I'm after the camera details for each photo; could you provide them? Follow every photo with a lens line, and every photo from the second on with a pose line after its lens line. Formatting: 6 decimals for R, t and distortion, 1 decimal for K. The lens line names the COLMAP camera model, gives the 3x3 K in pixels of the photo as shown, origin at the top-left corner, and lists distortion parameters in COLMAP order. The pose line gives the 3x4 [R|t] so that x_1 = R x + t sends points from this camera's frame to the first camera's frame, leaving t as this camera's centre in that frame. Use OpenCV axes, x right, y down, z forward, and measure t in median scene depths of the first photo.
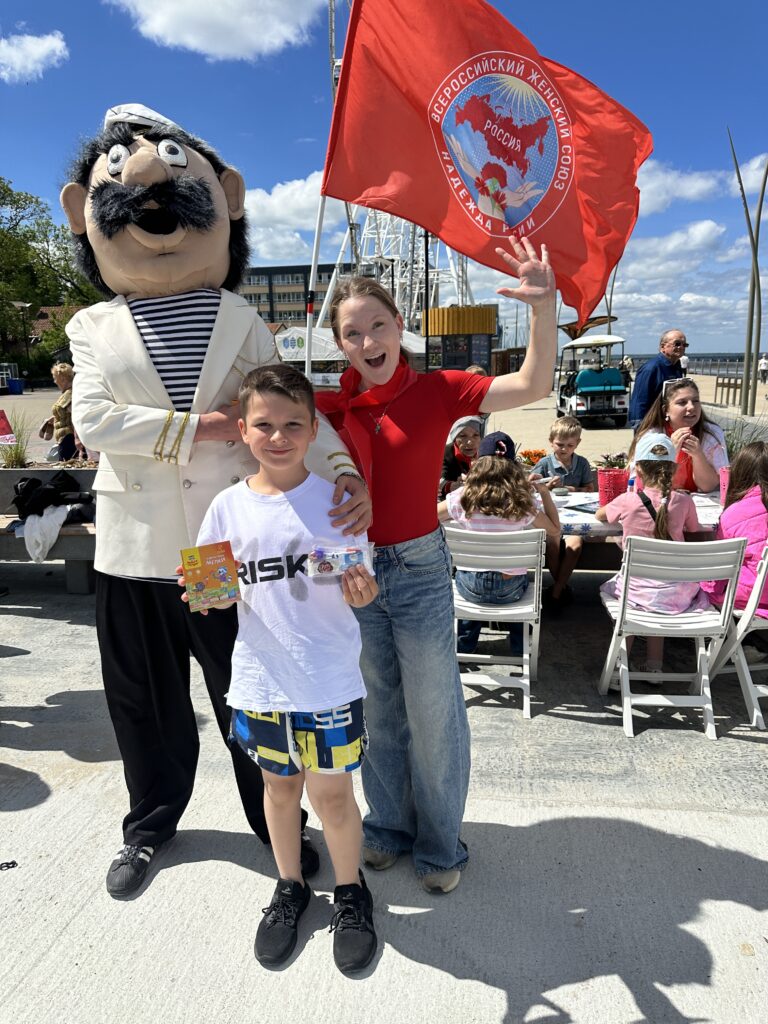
lens RADIAL K [[731.7, 0, 403.4], [0, 731.7, 513.1], [0, 0, 1]] dist [0.044575, -0.059742]
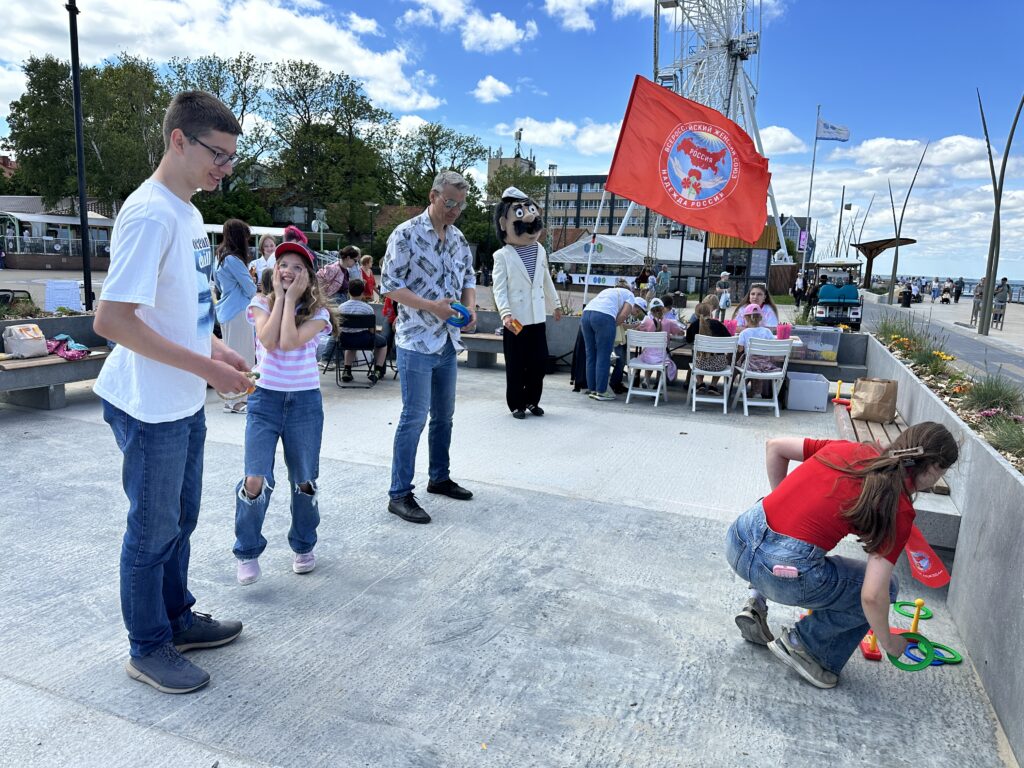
lens RADIAL K [[731.7, 0, 512.0], [0, 731.7, 384.0], [0, 0, 1]] dist [0.044575, -0.059742]
pose [[0.965853, 0.097471, -0.240056, 0.028780], [-0.107567, 0.993766, -0.029288, 0.032386], [0.235705, 0.054110, 0.970317, -0.159194]]
